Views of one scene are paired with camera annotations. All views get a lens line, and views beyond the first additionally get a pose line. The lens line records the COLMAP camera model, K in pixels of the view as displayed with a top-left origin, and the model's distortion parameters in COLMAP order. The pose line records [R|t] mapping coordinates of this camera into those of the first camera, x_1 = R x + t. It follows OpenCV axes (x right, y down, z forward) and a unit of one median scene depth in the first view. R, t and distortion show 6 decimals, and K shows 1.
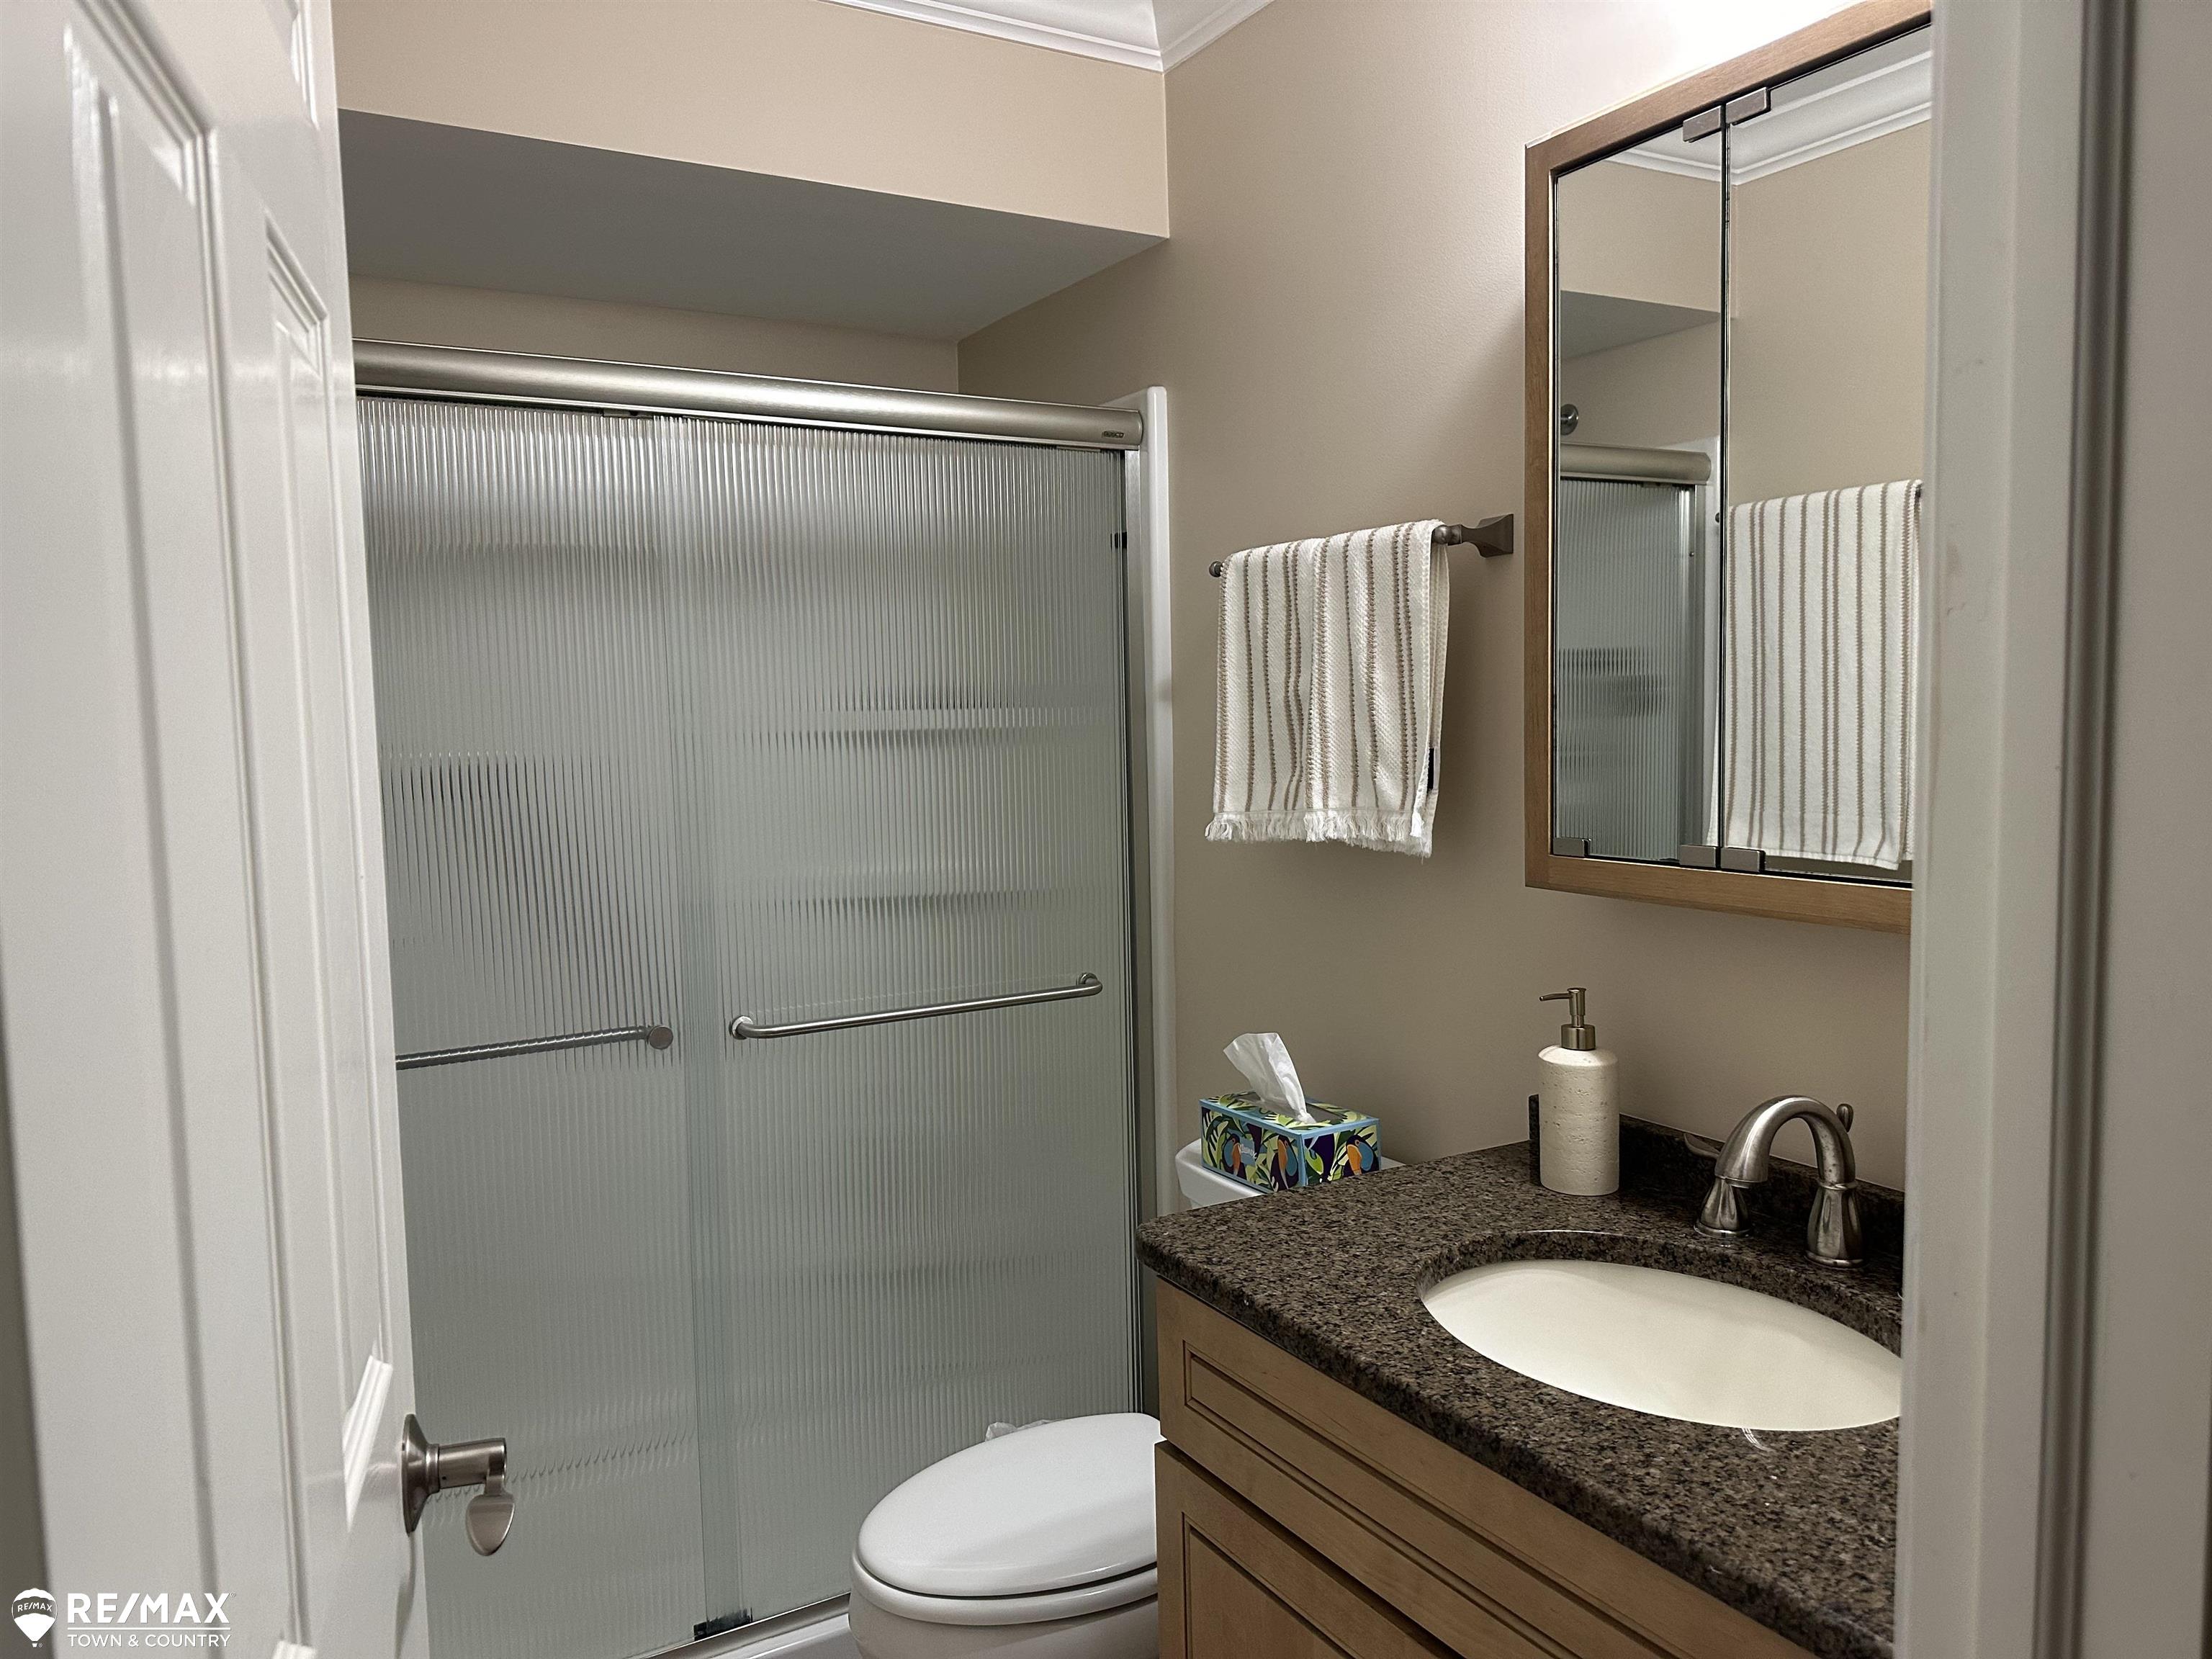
lens RADIAL K [[1564.2, 0, 1106.0], [0, 1564.2, 829.5], [0, 0, 1]] dist [0.068144, -0.002318]
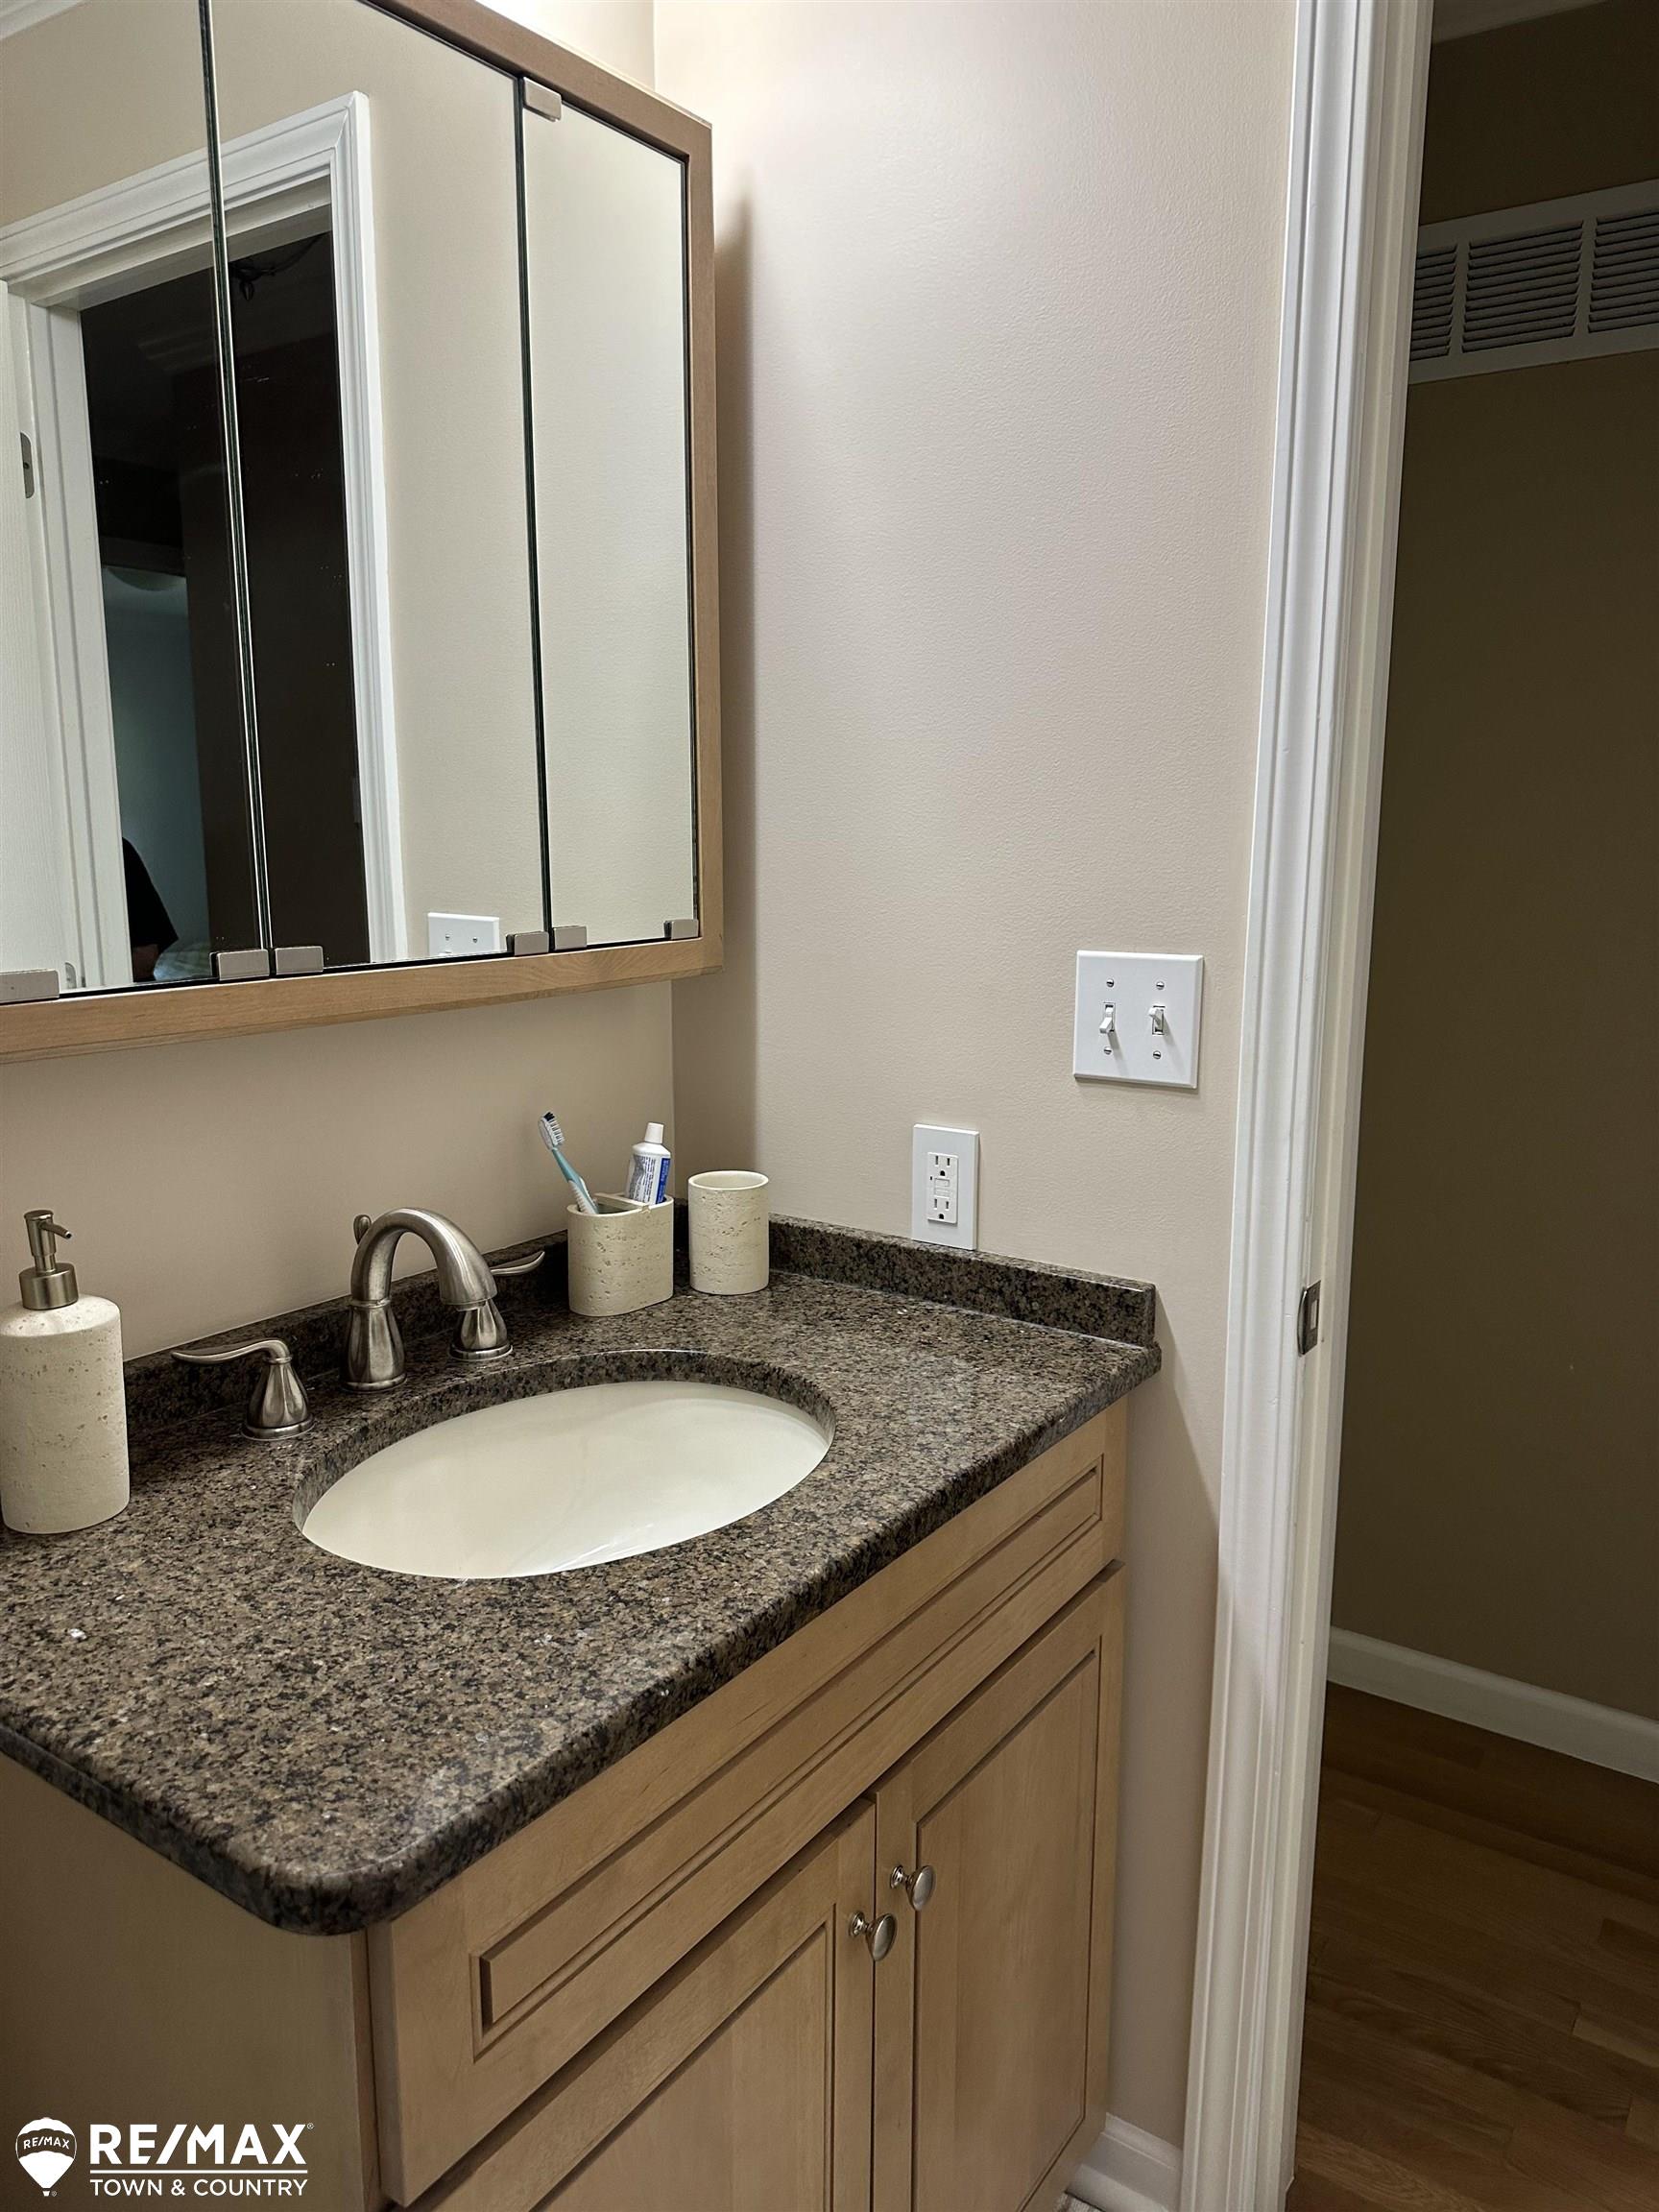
lens RADIAL K [[1564.2, 0, 829.5], [0, 1564.2, 1106.0], [0, 0, 1]] dist [0.068144, -0.002318]
pose [[-0.424189, -0.152498, 0.892641, -0.449759], [0.076364, 0.976184, 0.203059, -0.052062], [-0.902348, 0.154301, -0.402441, 1.103794]]
